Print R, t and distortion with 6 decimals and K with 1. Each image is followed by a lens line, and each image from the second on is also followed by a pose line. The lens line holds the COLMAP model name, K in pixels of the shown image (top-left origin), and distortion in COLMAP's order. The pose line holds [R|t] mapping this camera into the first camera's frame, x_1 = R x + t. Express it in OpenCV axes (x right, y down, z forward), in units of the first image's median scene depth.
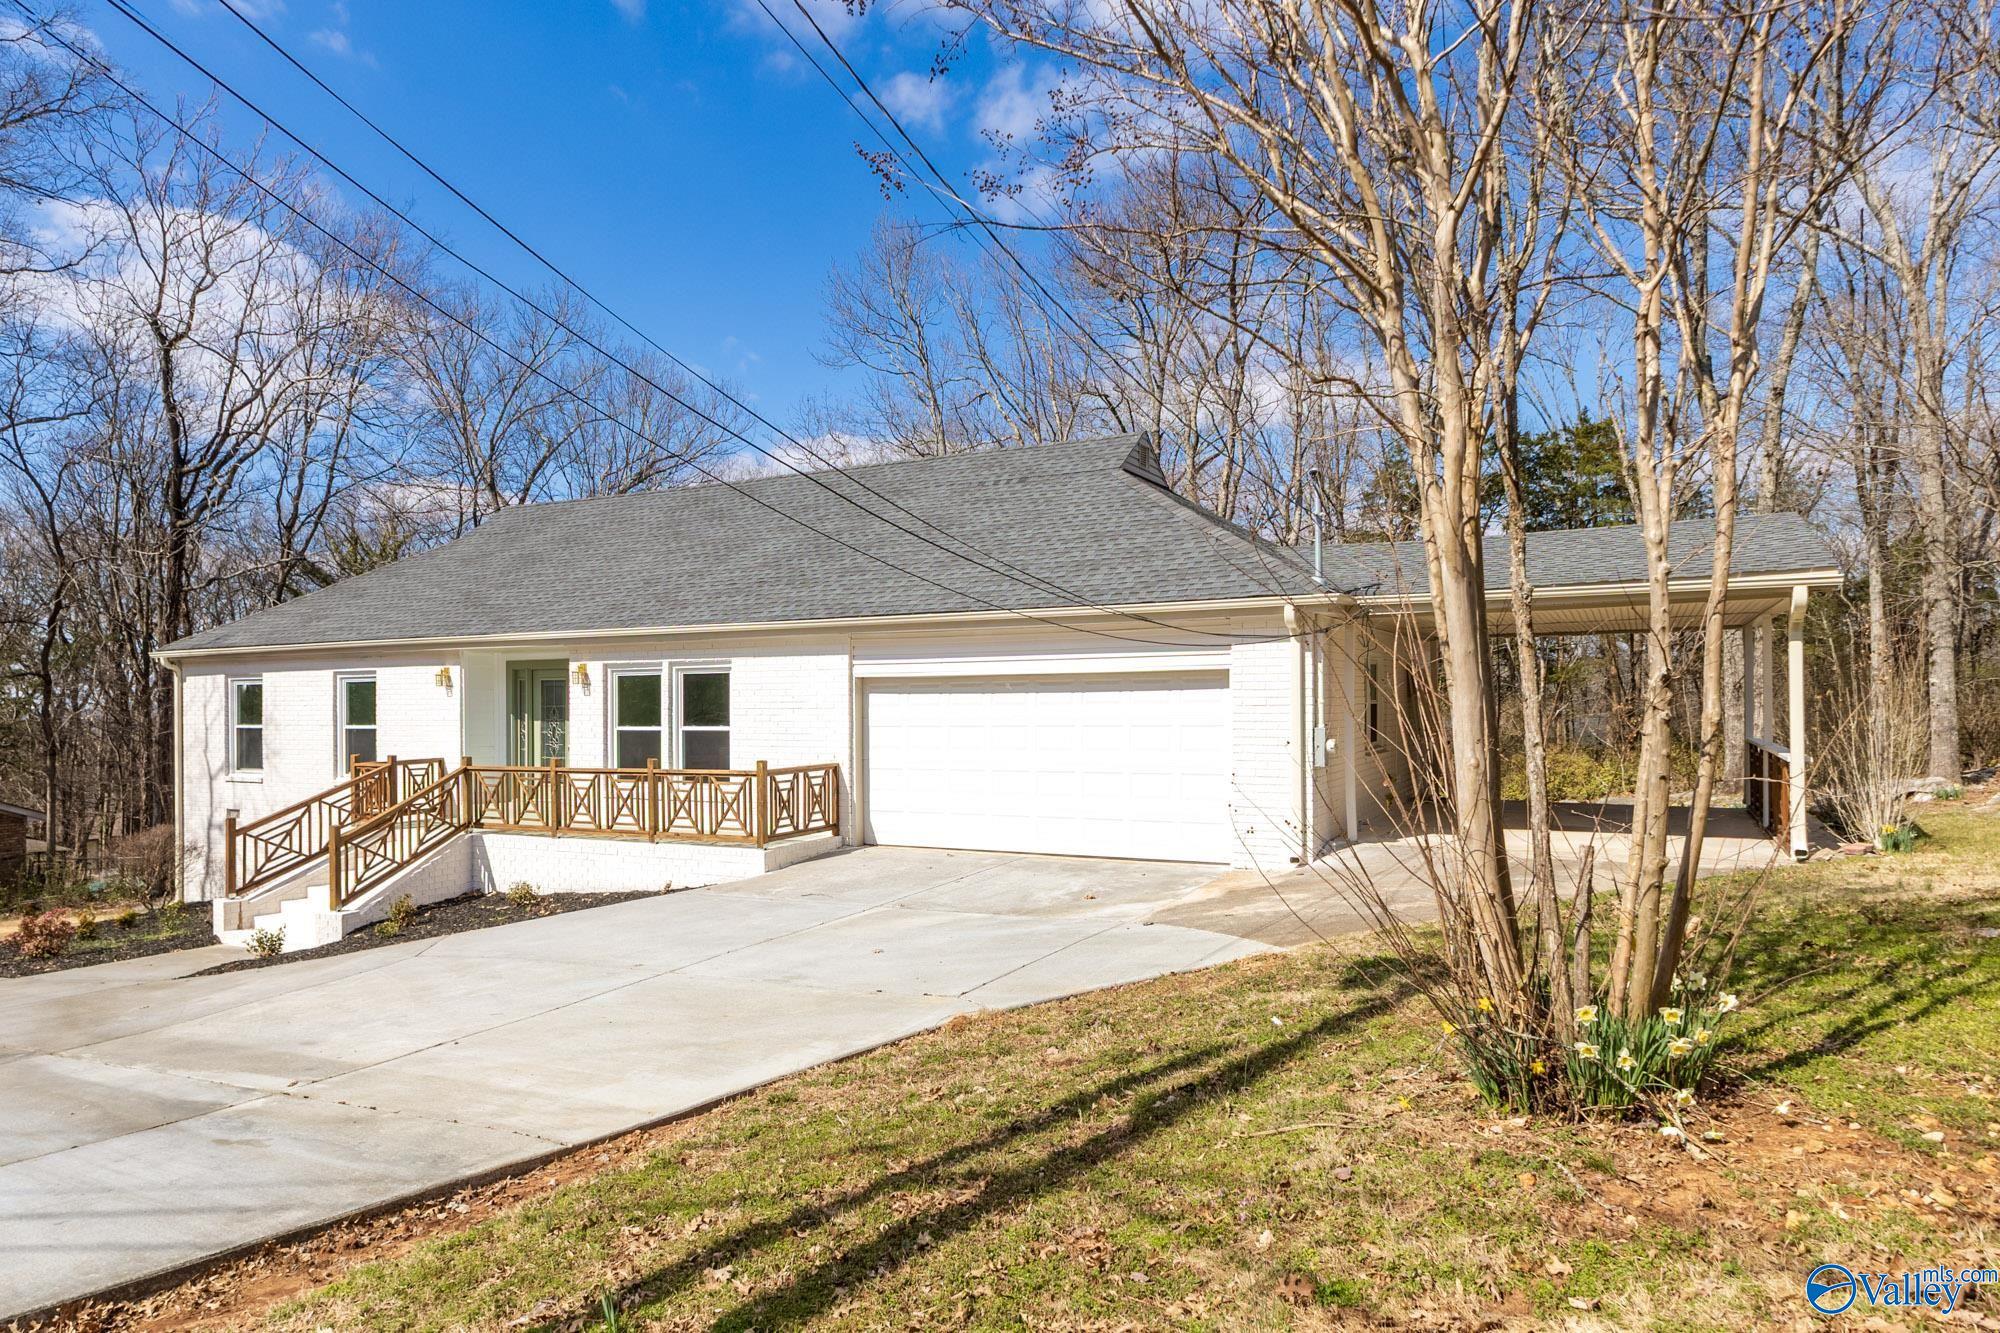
lens RADIAL K [[1135.2, 0, 1000.0], [0, 1135.2, 666.5], [0, 0, 1]] dist [-0.001048, -0.001036]
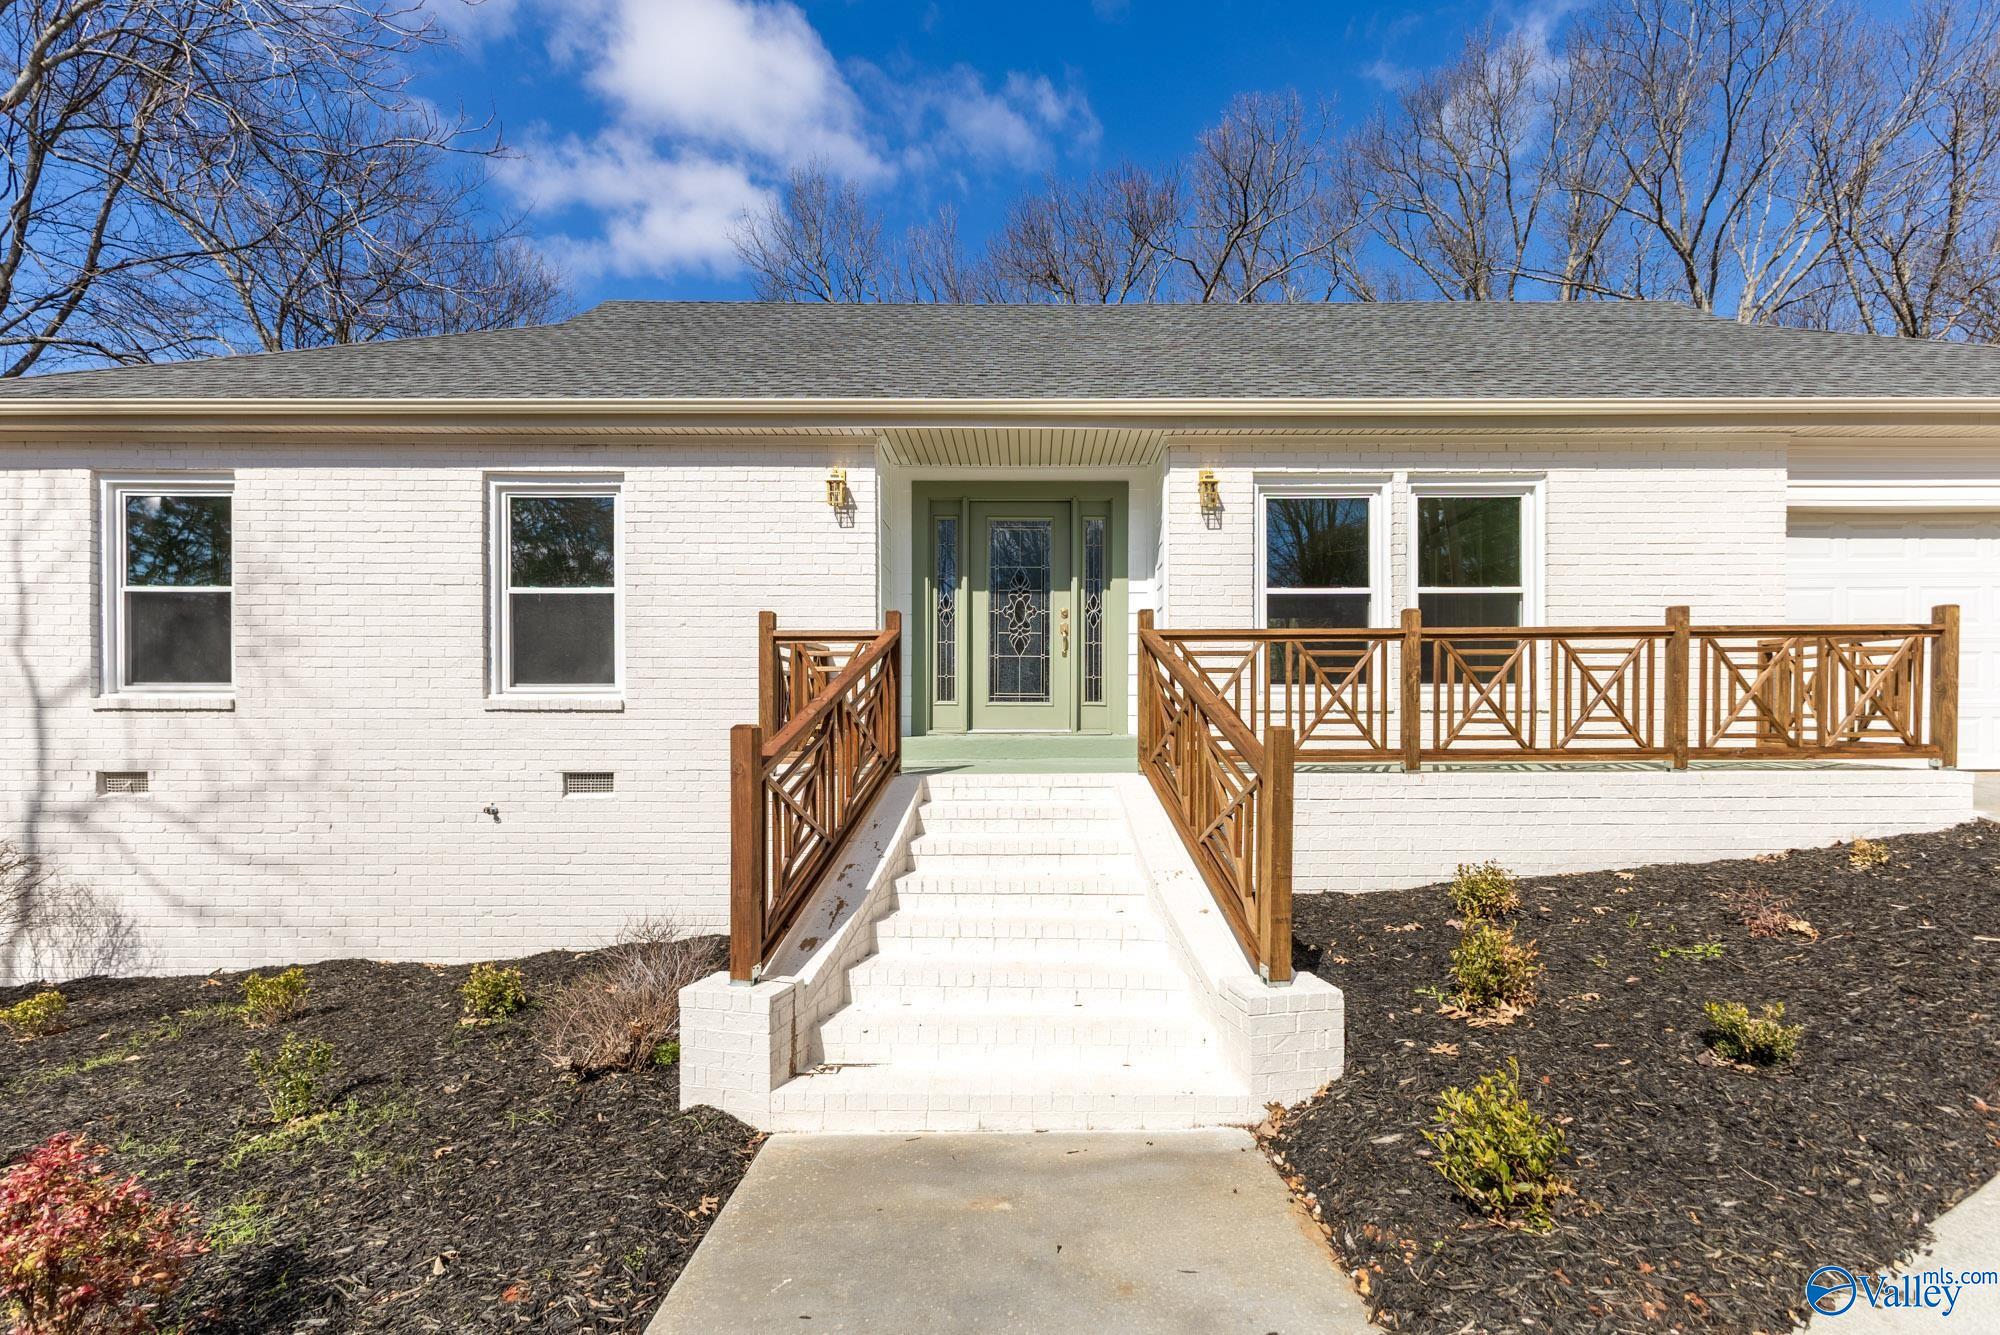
lens RADIAL K [[1135.2, 0, 1000.0], [0, 1135.2, 667.5], [0, 0, 1]] dist [-0.001048, -0.001036]
pose [[0.885365, 0.008102, 0.464826, -0.731031], [-0.021098, 0.999518, 0.022765, 0.084576], [-0.464418, -0.029962, 0.885109, 0.559417]]
